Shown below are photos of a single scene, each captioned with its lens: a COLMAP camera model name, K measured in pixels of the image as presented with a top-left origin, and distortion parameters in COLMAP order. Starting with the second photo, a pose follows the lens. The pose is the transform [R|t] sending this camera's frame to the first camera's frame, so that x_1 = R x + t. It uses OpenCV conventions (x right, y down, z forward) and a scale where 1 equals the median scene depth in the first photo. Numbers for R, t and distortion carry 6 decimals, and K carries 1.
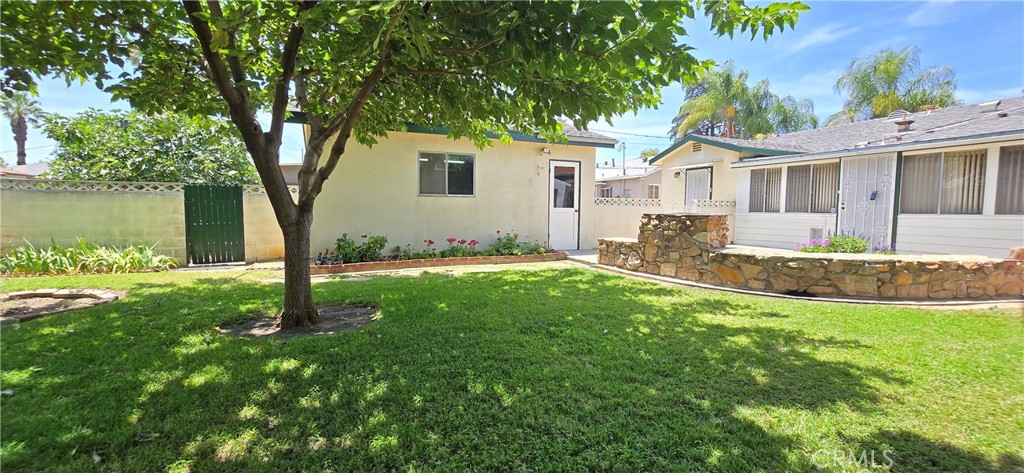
lens RADIAL K [[419.2, 0, 507.7], [0, 419.2, 233.6], [0, 0, 1]] dist [0.000104, -0.000448]
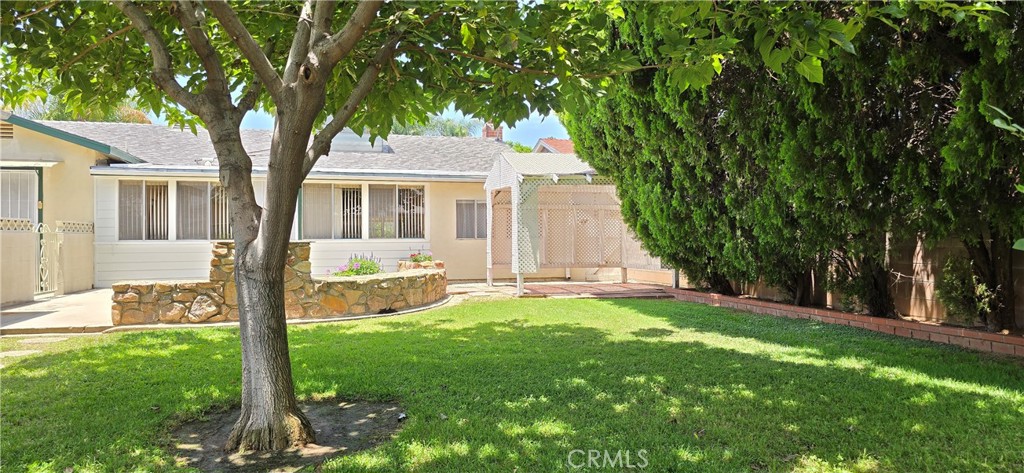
lens RADIAL K [[658.9, 0, 515.2], [0, 658.9, 236.5], [0, 0, 1]] dist [0.031580, 0.000158]
pose [[0.140983, -0.007317, 0.989985, -0.711852], [0.063038, 0.998010, -0.001601, -0.020966], [-0.988003, 0.062633, 0.141163, 0.303216]]
